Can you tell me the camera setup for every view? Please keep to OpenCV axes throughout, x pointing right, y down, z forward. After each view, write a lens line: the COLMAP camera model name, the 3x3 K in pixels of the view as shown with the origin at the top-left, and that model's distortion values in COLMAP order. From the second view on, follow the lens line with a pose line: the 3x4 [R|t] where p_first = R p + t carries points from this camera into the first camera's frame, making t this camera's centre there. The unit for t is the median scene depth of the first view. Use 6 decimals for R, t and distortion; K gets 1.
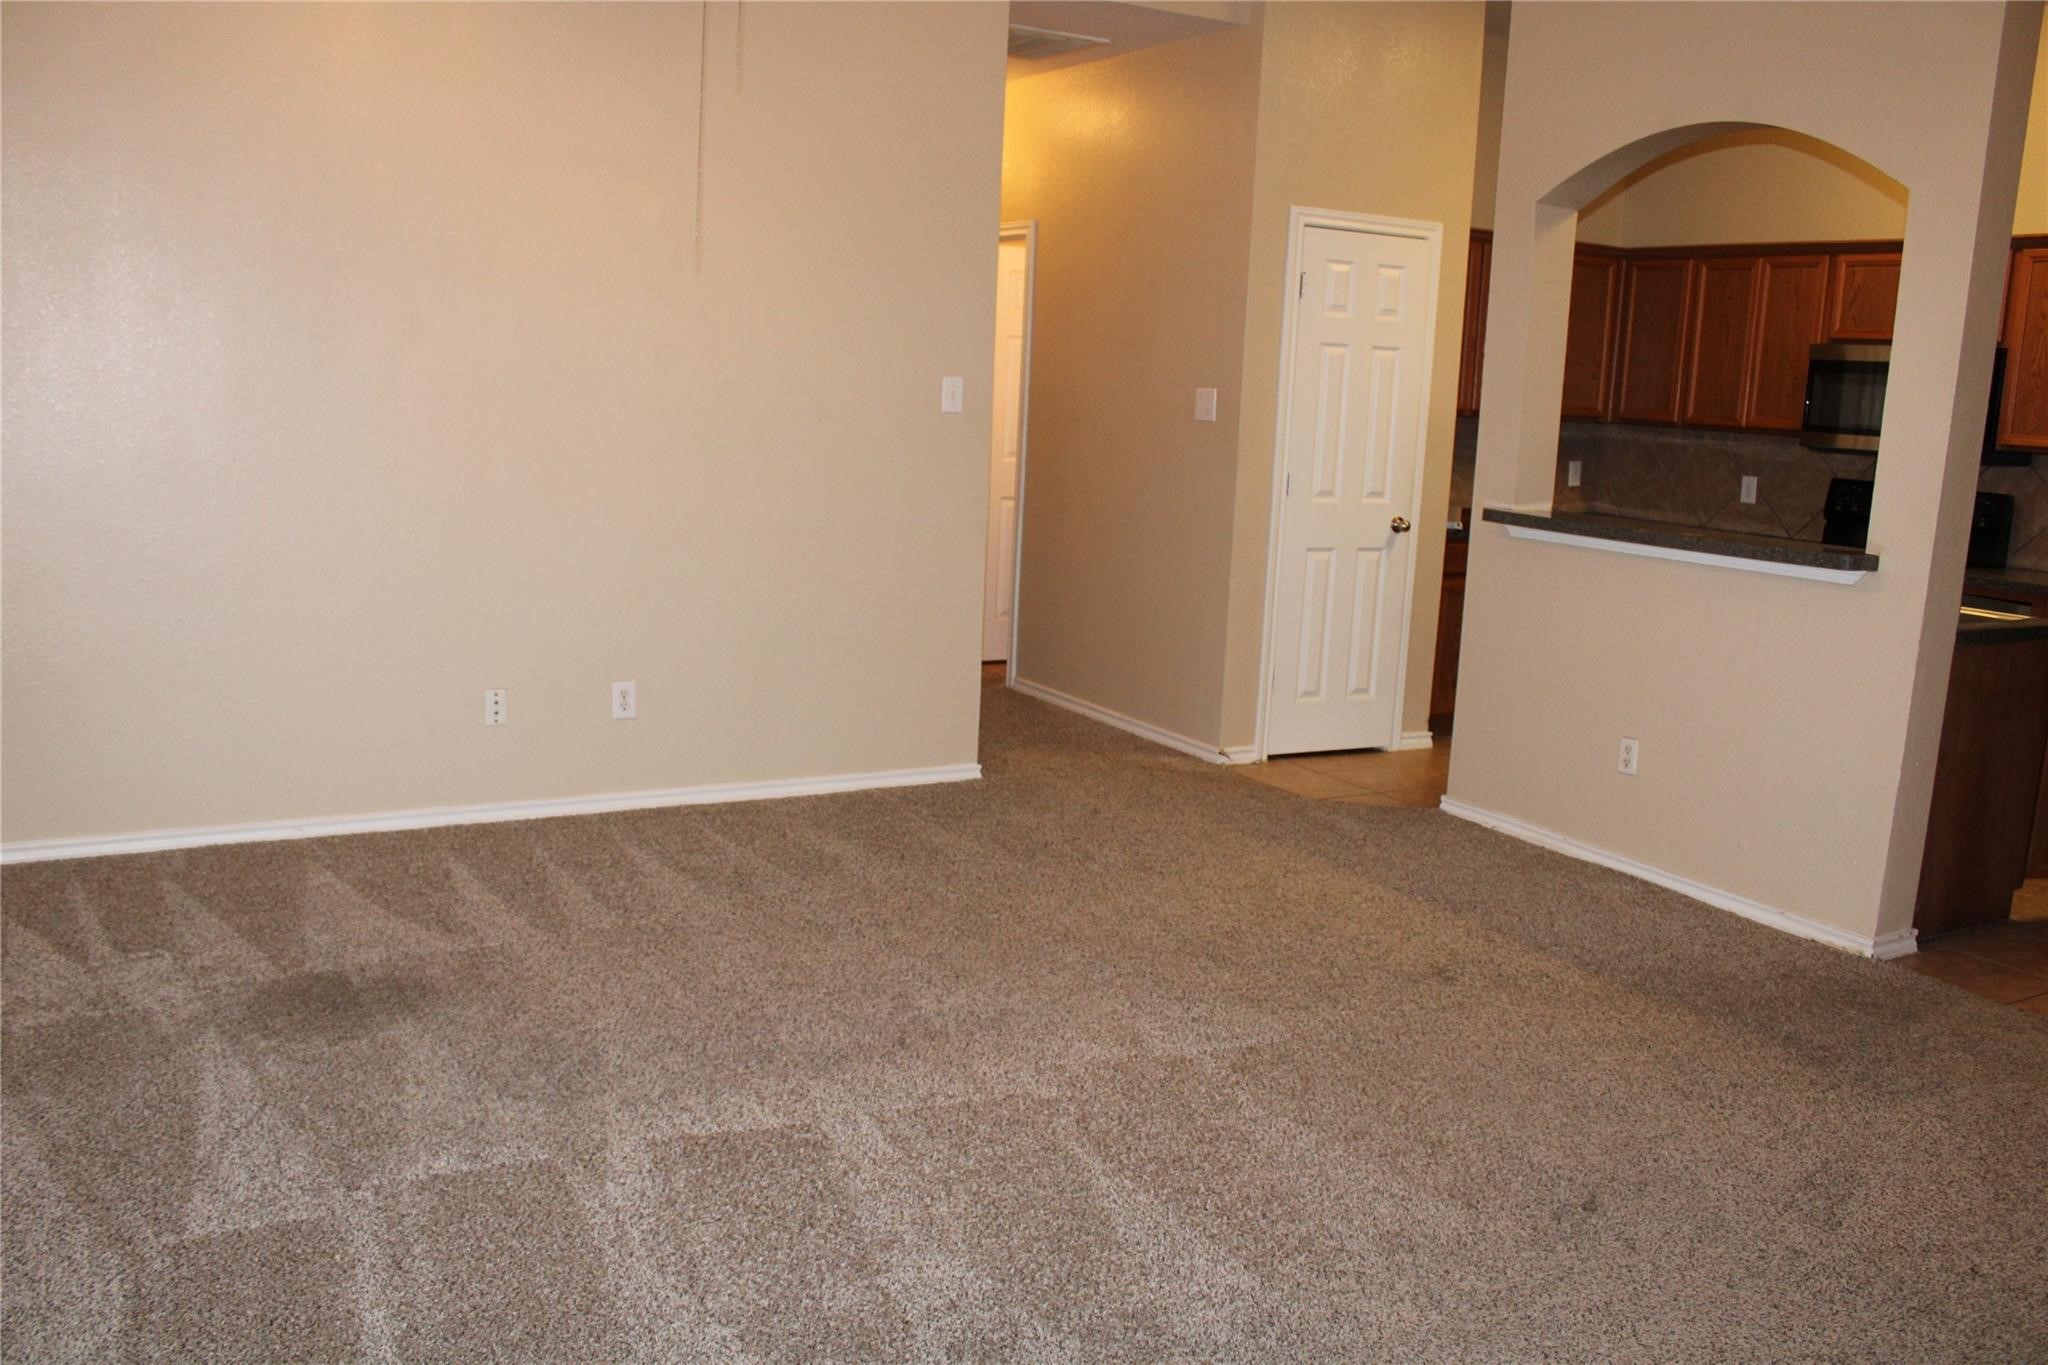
lens RADIAL K [[1731.4, 0, 989.5], [0, 1731.4, 640.4], [0, 0, 1]] dist [-0.161127, 0.143893]
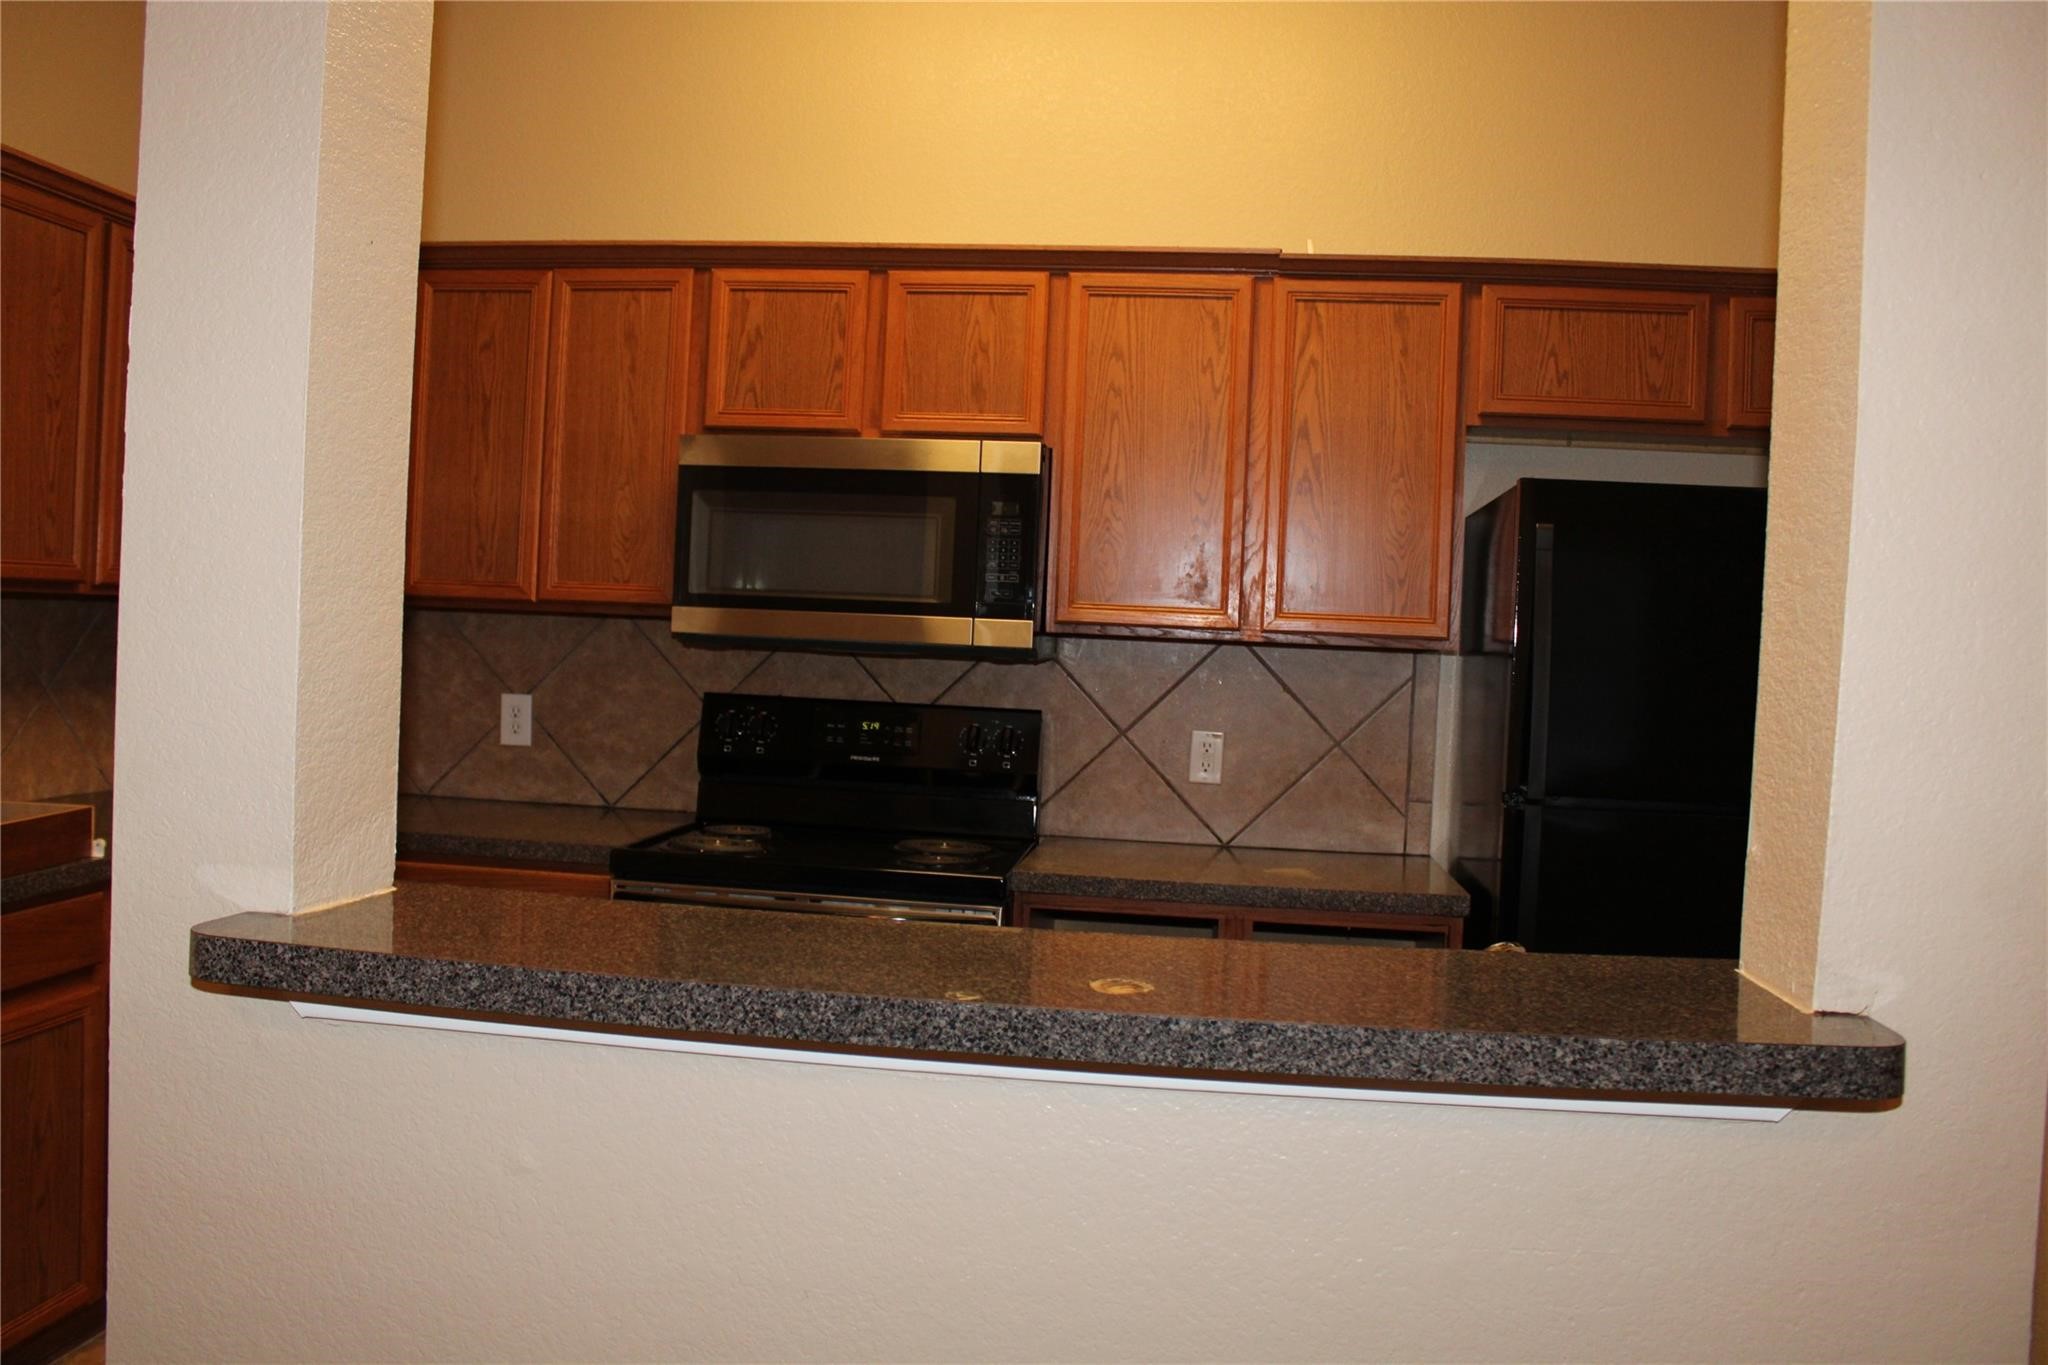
lens RADIAL K [[1731.4, 0, 1020.6], [0, 1731.4, 686.5], [0, 0, 1]] dist [-0.161127, 0.143893]
pose [[0.606654, -0.049415, 0.793428, 0.140853], [0.109255, 0.993778, -0.021643, -0.081504], [-0.787422, 0.099816, 0.608279, 0.631147]]
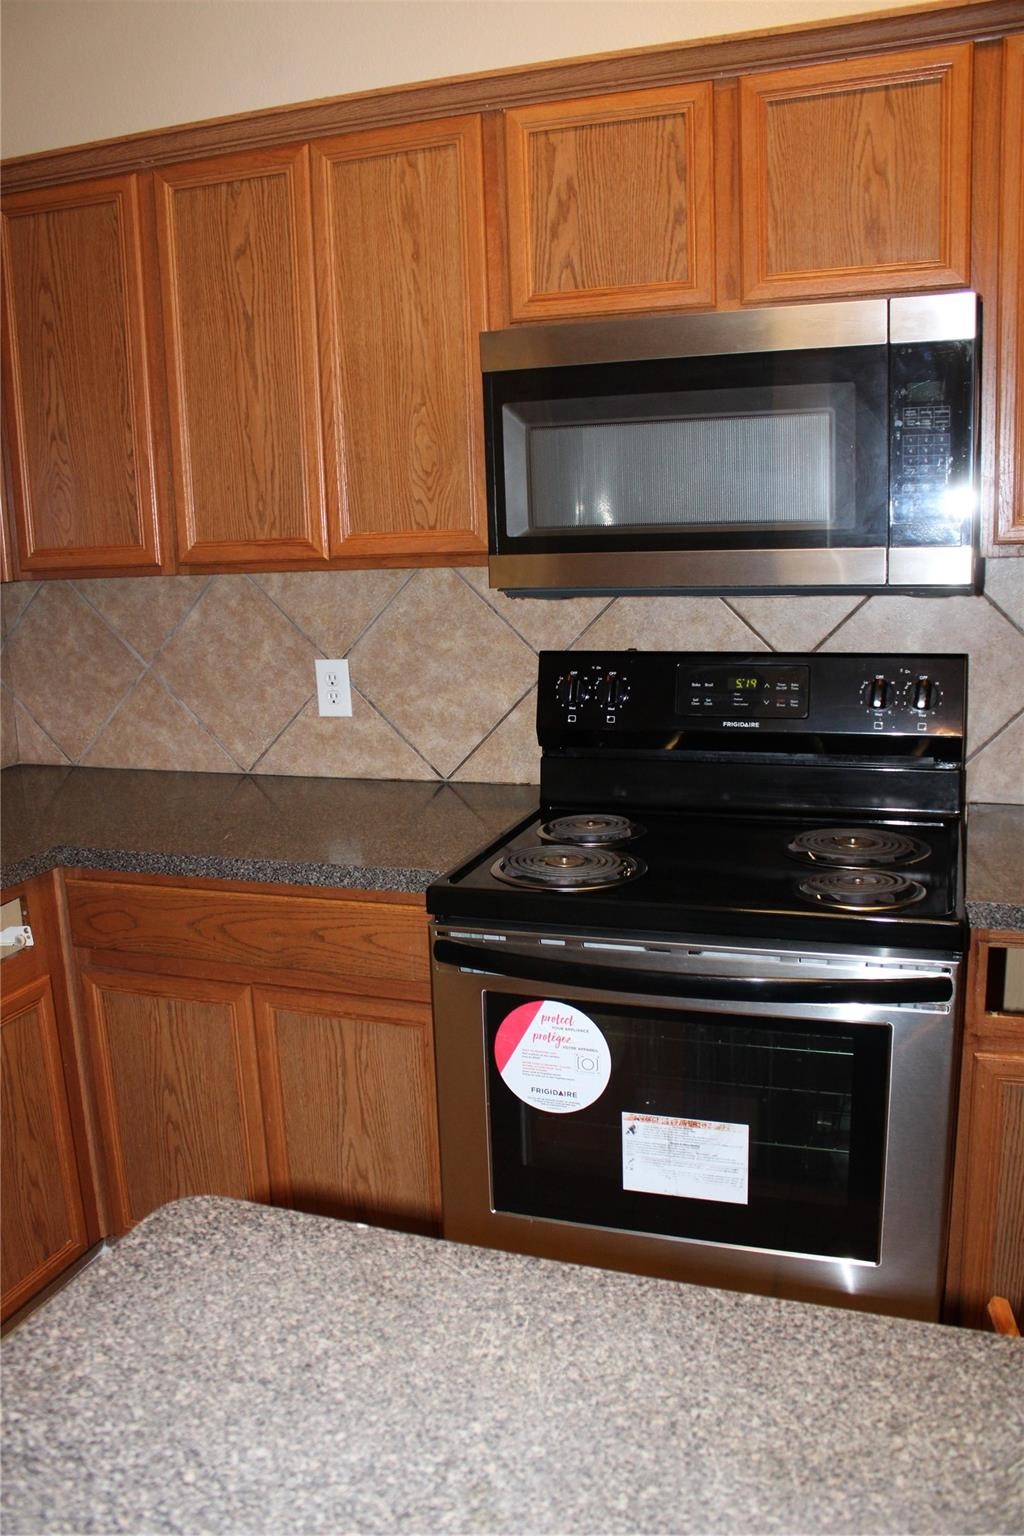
lens RADIAL K [[1298.5, 0, 514.8], [0, 1298.5, 775.8], [0, 0, 1]] dist [-0.161127, 0.143893]
pose [[0.758525, -0.206756, 0.617974, 0.301214], [0.174566, 0.978141, 0.112988, -0.112026], [-0.627827, 0.022173, 0.778037, 0.792529]]
